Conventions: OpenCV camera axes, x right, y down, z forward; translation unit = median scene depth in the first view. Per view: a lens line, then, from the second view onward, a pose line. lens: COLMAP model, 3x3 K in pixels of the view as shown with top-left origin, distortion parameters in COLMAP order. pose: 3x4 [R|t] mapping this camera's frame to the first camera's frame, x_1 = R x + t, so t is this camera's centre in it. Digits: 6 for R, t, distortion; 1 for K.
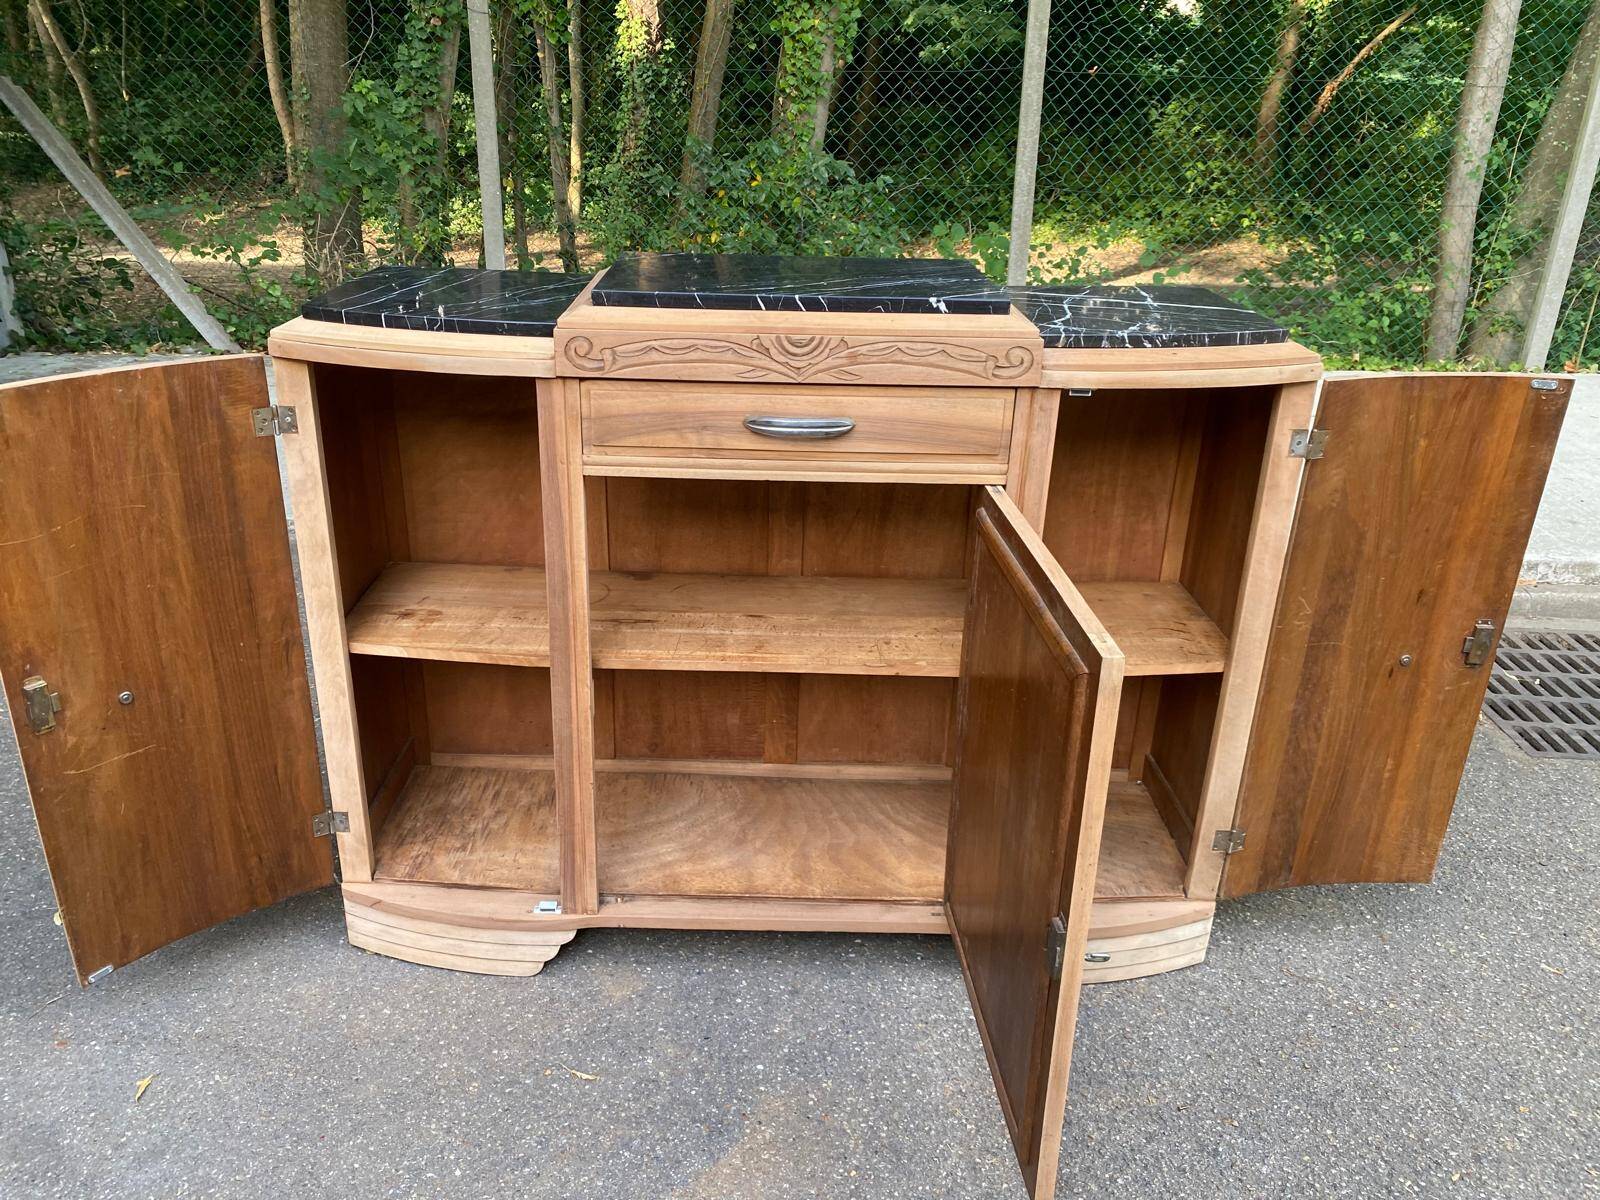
lens RADIAL K [[1225.2, 0, 767.8], [0, 1225.2, 595.2], [0, 0, 1]] dist [0.020835, -0.029439]
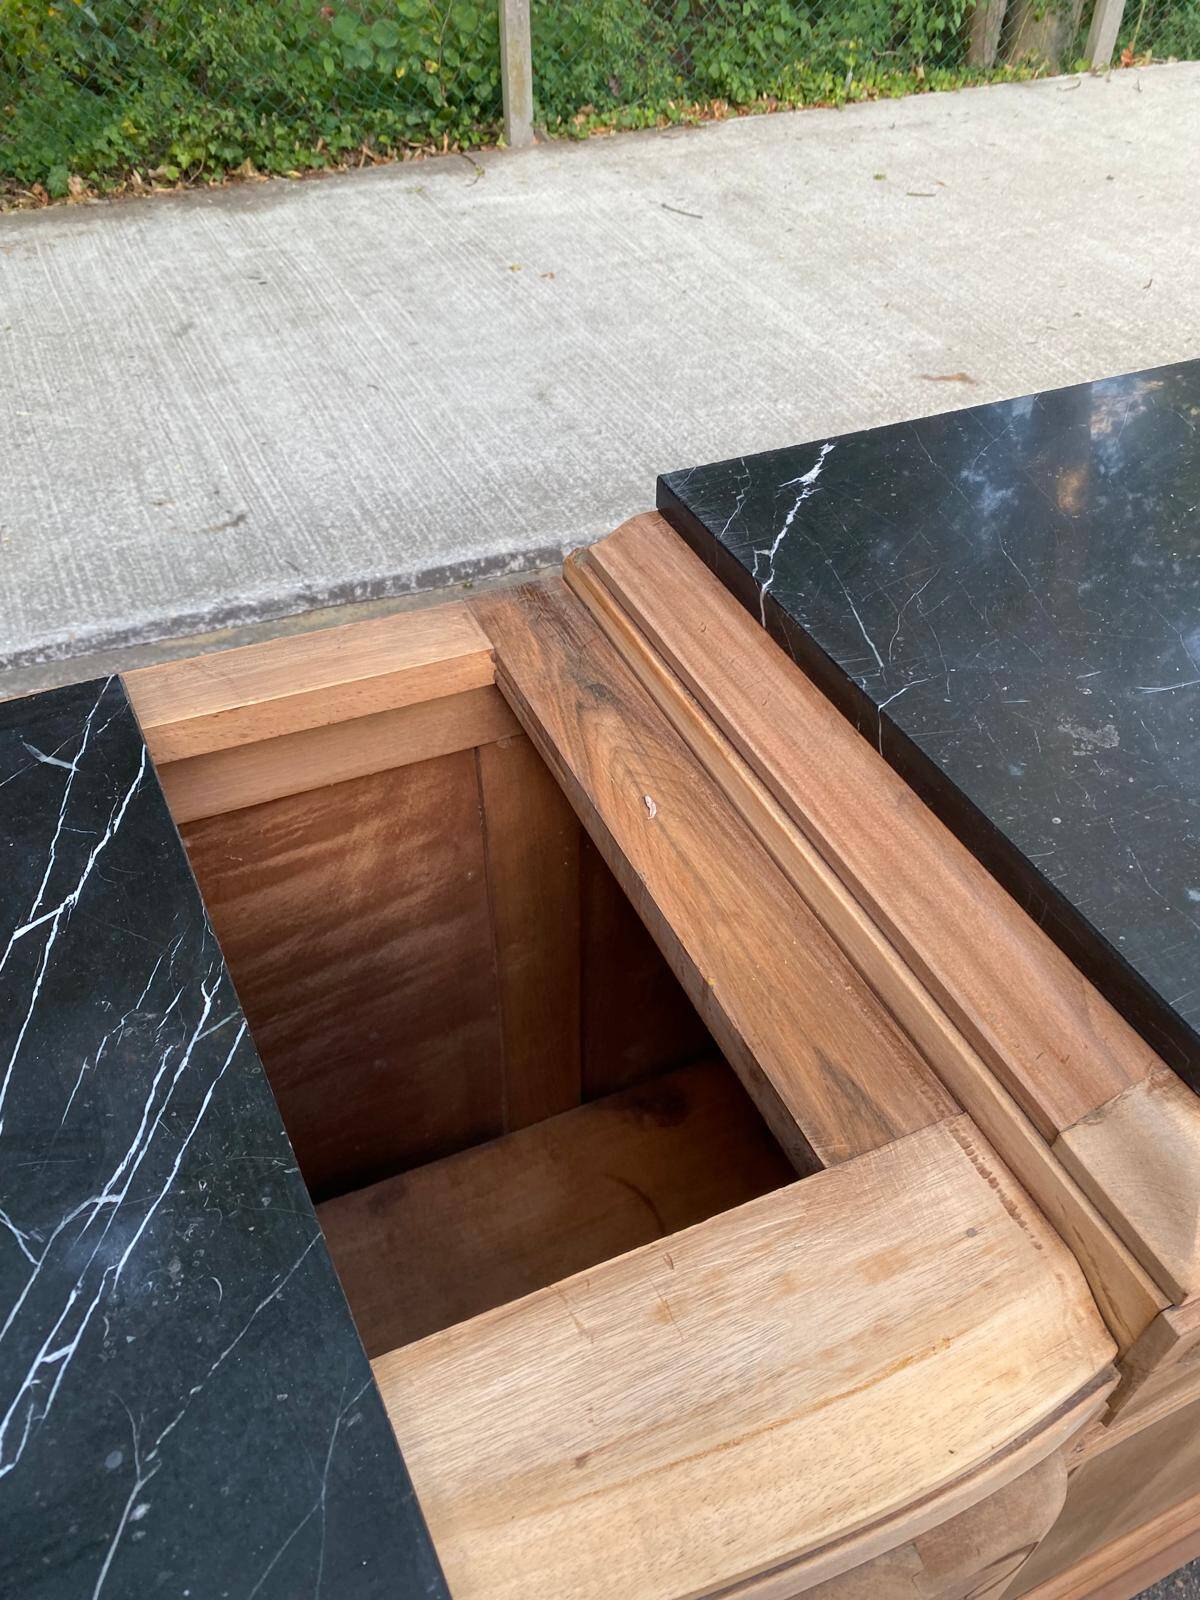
lens RADIAL K [[1225.2, 0, 597.6], [0, 1225.2, 813.7], [0, 0, 1]] dist [0.020835, -0.029439]
pose [[0.910579, -0.293846, 0.290689, -0.265573], [0.165315, 0.903486, 0.395455, -0.343069], [-0.378836, -0.312038, 0.871272, 0.736505]]
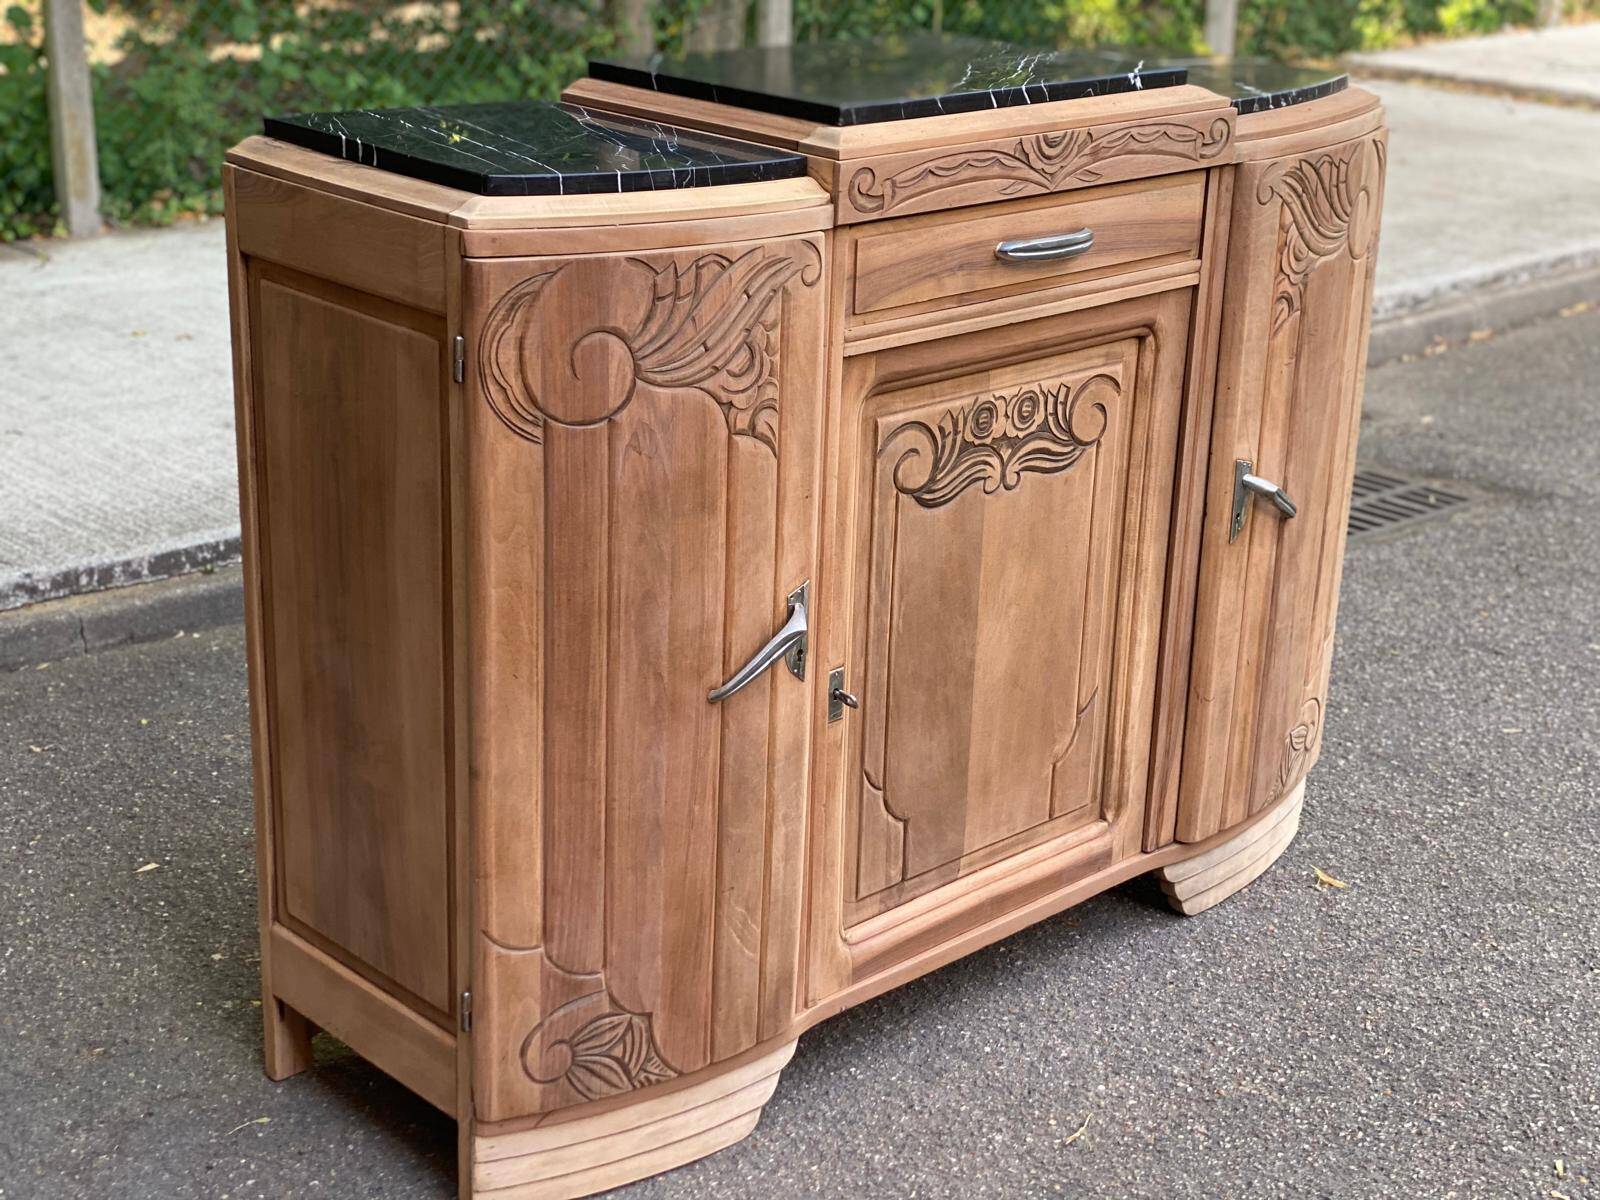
lens RADIAL K [[2397.6, 0, 816.2], [0, 2397.6, 607.5], [0, 0, 1]] dist [0.110037, 0.000000]
pose [[0.713736, -0.237089, 0.659067, -1.019011], [0.255981, 0.964171, 0.069631, -0.051764], [-0.651962, 0.119011, 0.748854, -0.042458]]
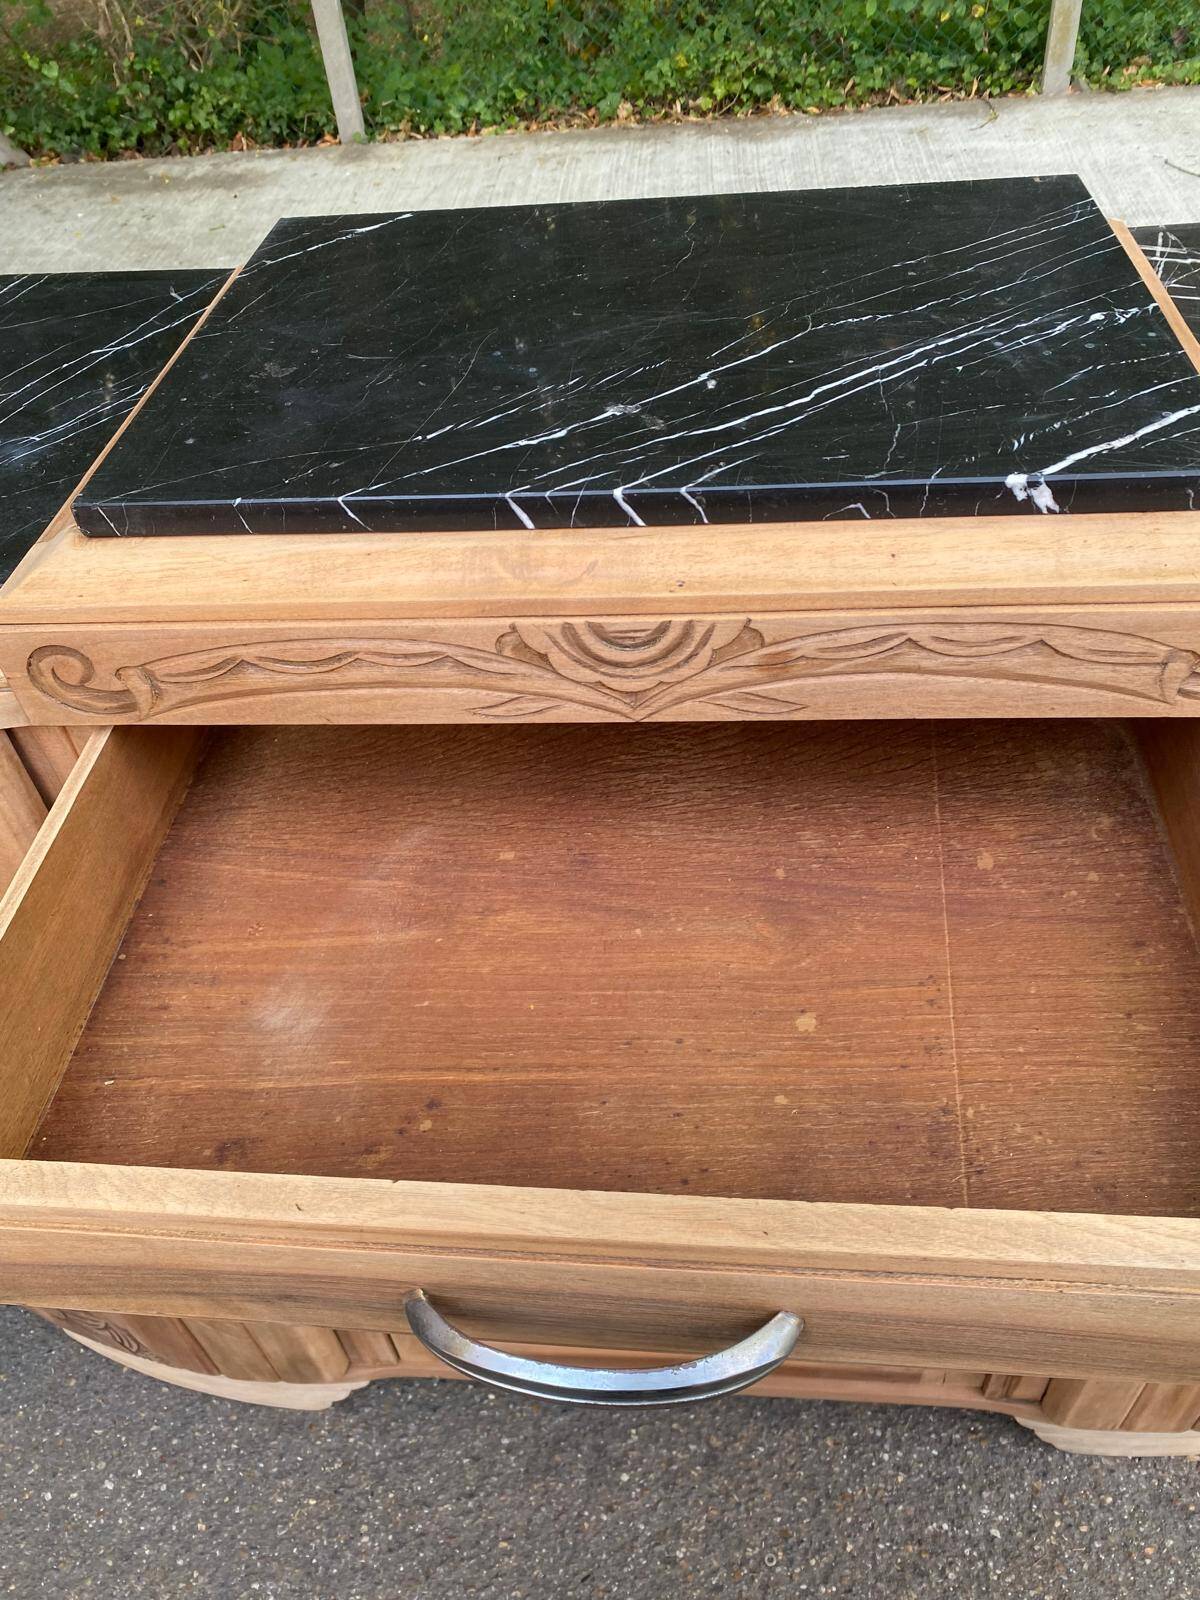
lens RADIAL K [[1225.2, 0, 593.6], [0, 1225.2, 798.2], [0, 0, 1]] dist [0.020835, -0.029439]
pose [[0.991813, -0.018954, -0.126283, 0.051050], [0.063276, 0.931925, 0.357088, -0.246334], [0.110918, -0.362155, 0.925495, 0.547551]]
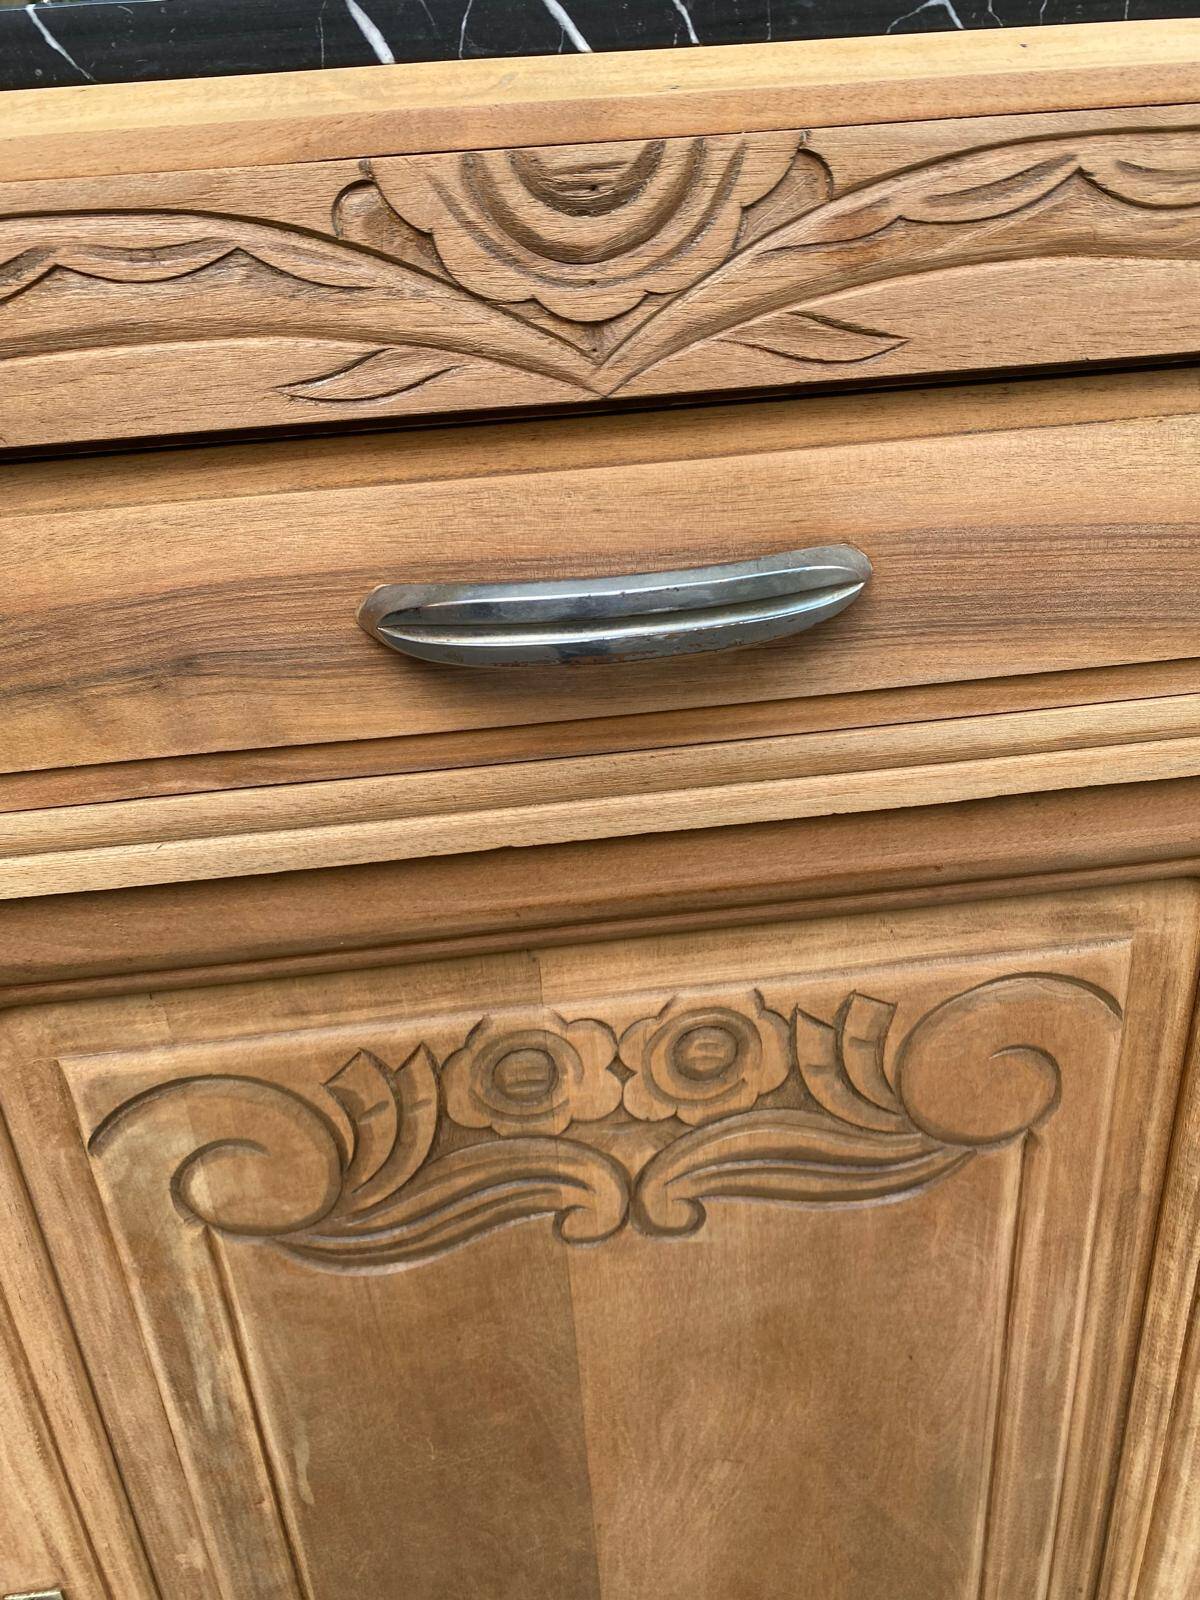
lens RADIAL K [[1225.2, 0, 598.4], [0, 1225.2, 775.0], [0, 0, 1]] dist [0.020835, -0.029439]
pose [[0.990236, -0.122187, 0.067106, 0.002841], [0.120413, 0.992274, 0.029883, -0.100840], [-0.070238, -0.021511, 0.997298, 0.680168]]
